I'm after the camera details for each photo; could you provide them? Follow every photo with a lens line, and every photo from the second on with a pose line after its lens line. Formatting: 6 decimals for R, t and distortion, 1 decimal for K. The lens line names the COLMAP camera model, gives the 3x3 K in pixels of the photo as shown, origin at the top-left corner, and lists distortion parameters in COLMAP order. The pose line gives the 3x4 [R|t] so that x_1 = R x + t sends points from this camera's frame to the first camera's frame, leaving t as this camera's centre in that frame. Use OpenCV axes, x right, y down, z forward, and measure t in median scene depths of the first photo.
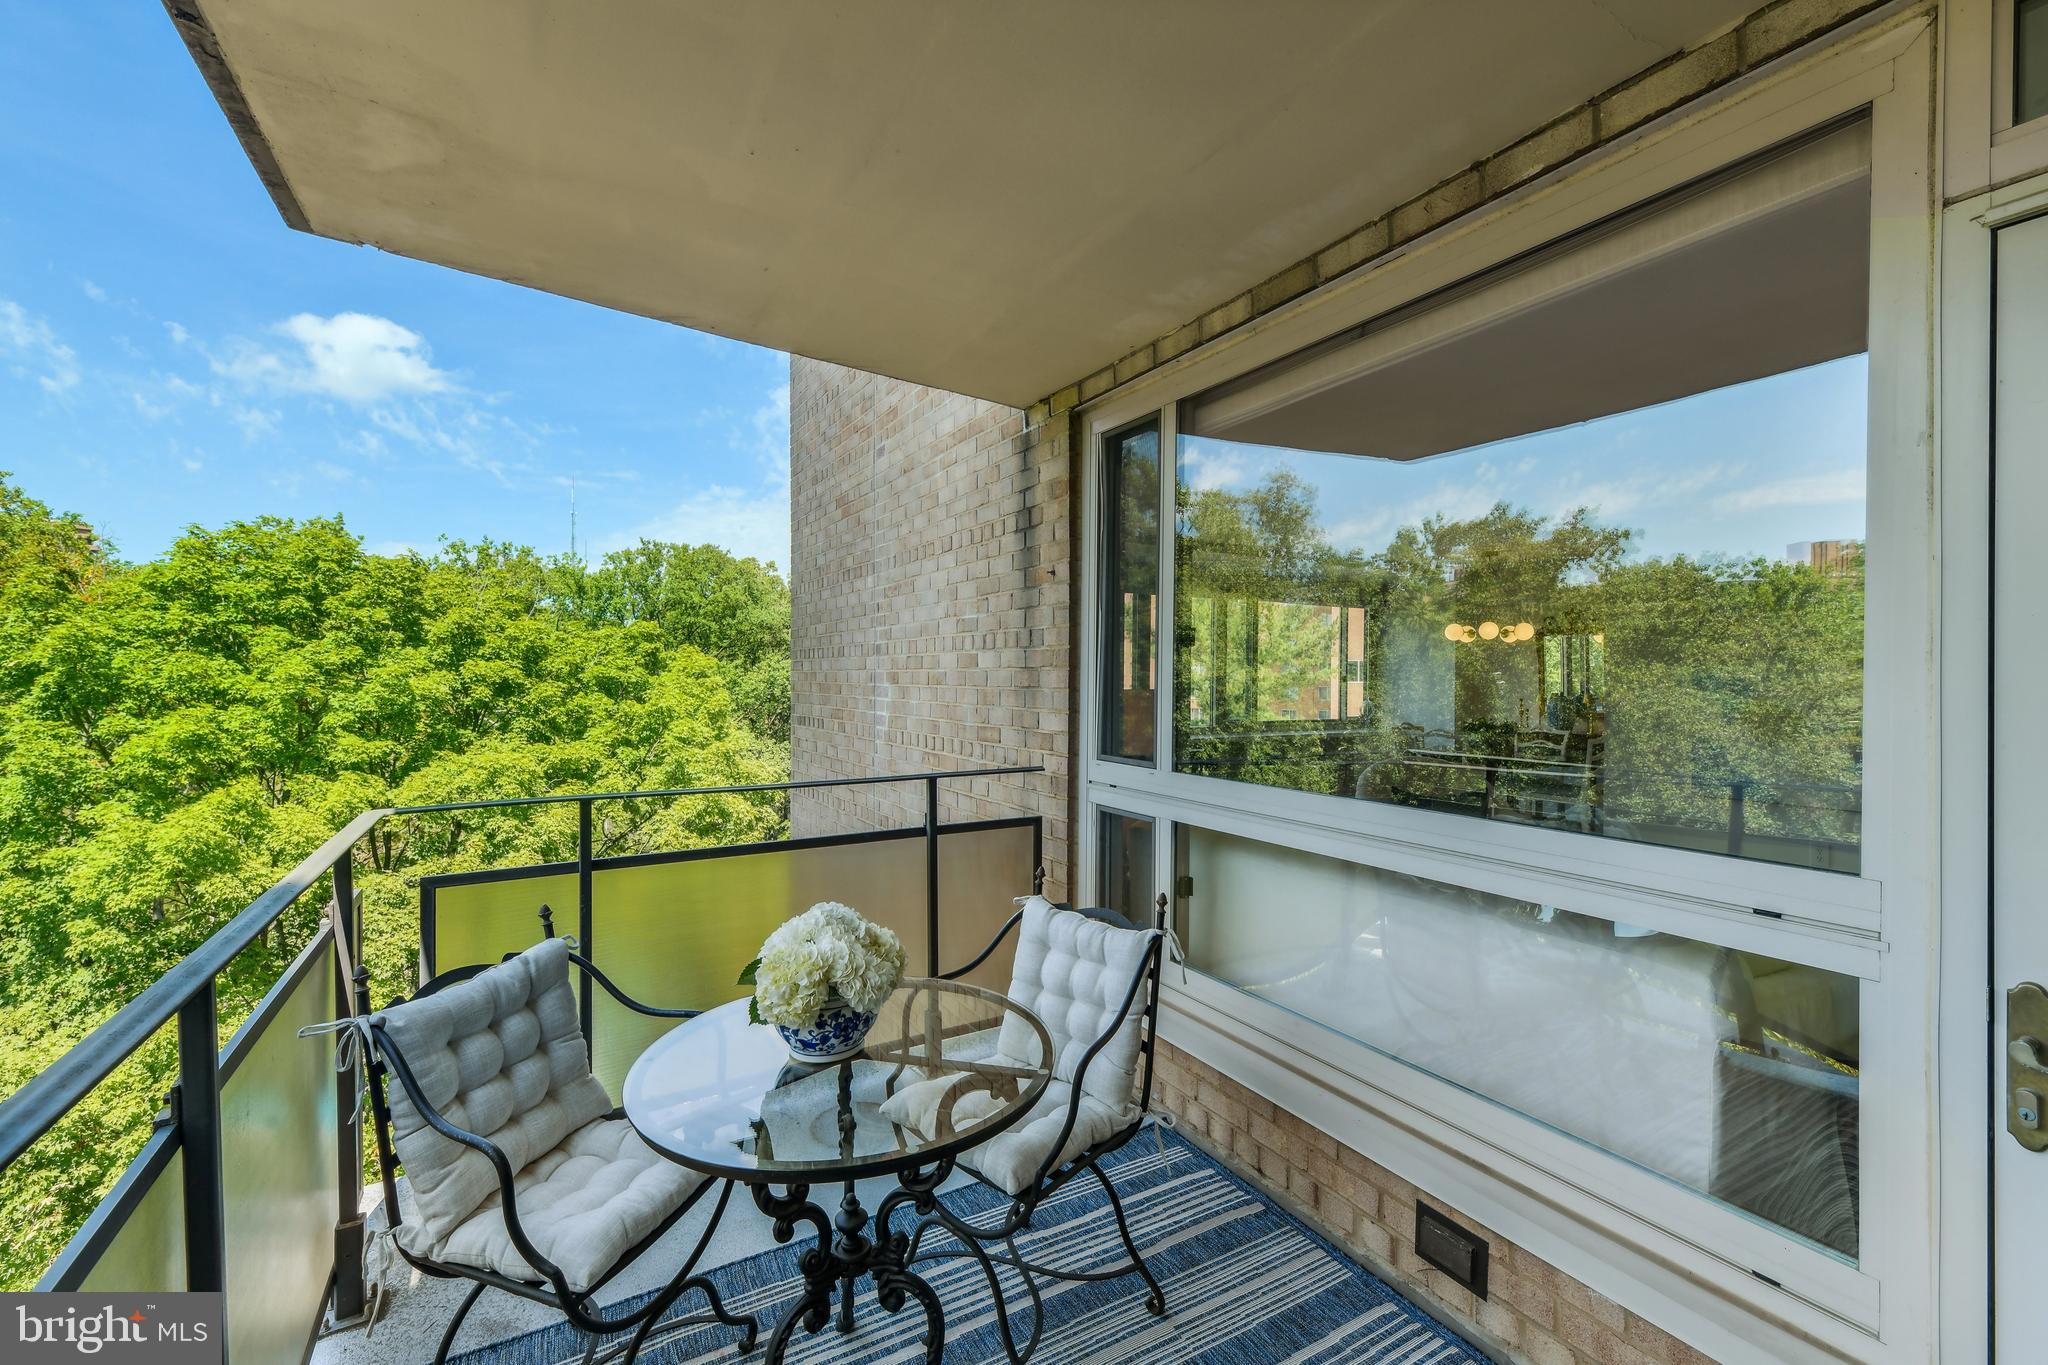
lens RADIAL K [[866.2, 0, 1025.7], [0, 866.2, 706.2], [0, 0, 1]] dist [0.012914, -0.000059]
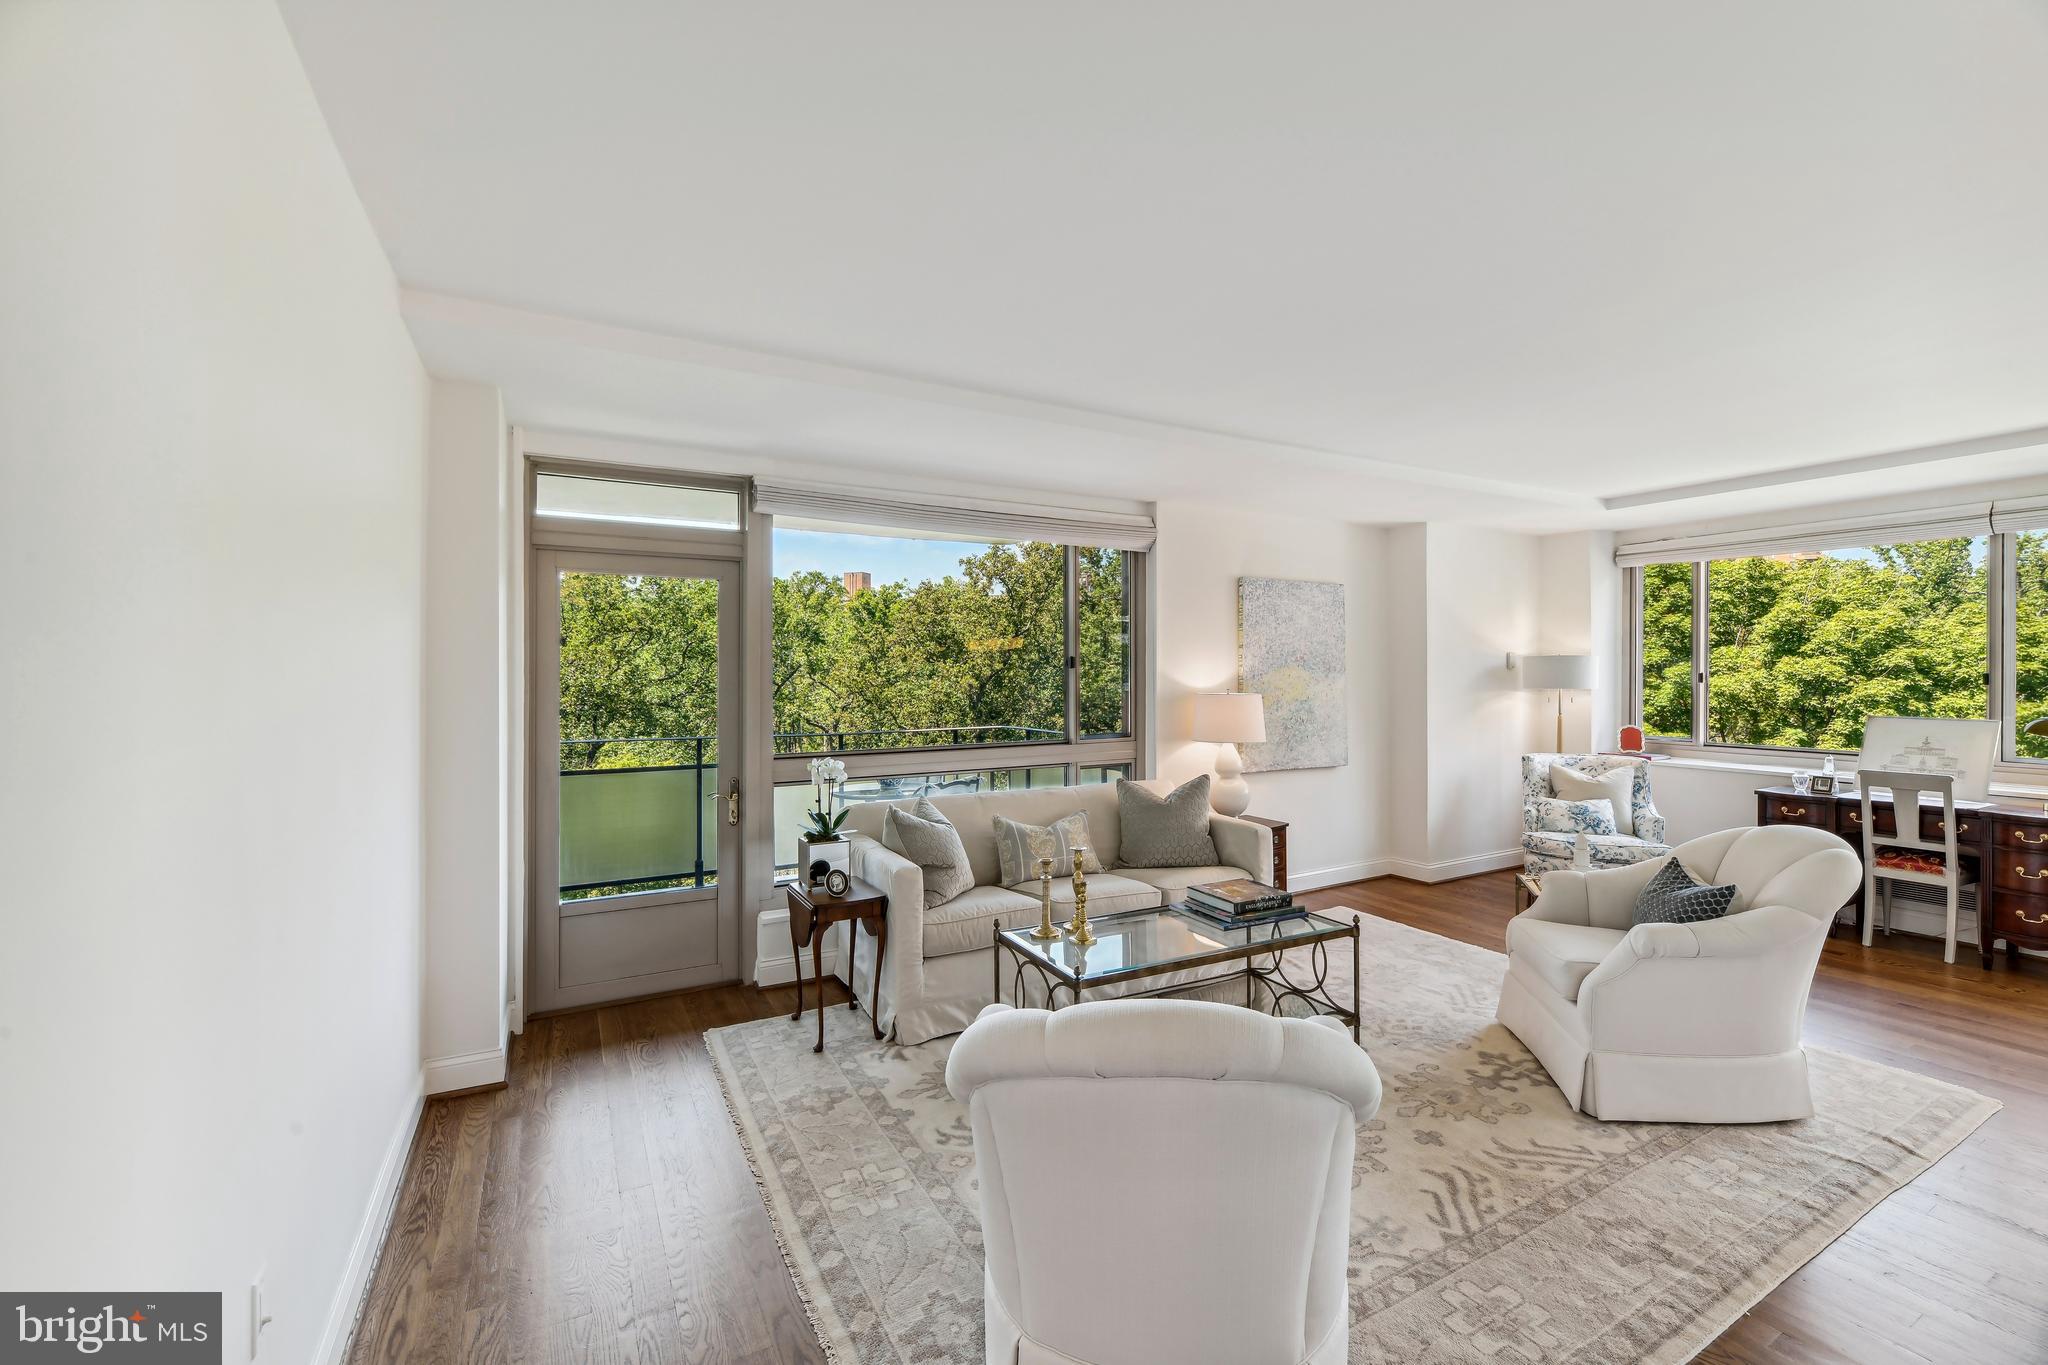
lens RADIAL K [[843.1, 0, 1029.7], [0, 843.1, 670.0], [0, 0, 1]] dist [-0.000326, -0.000258]
pose [[-0.015537, -0.012456, -0.999802, 0.352338], [-0.024232, 0.999633, -0.012077, -0.007553], [0.999586, 0.024039, -0.015834, 0.177003]]
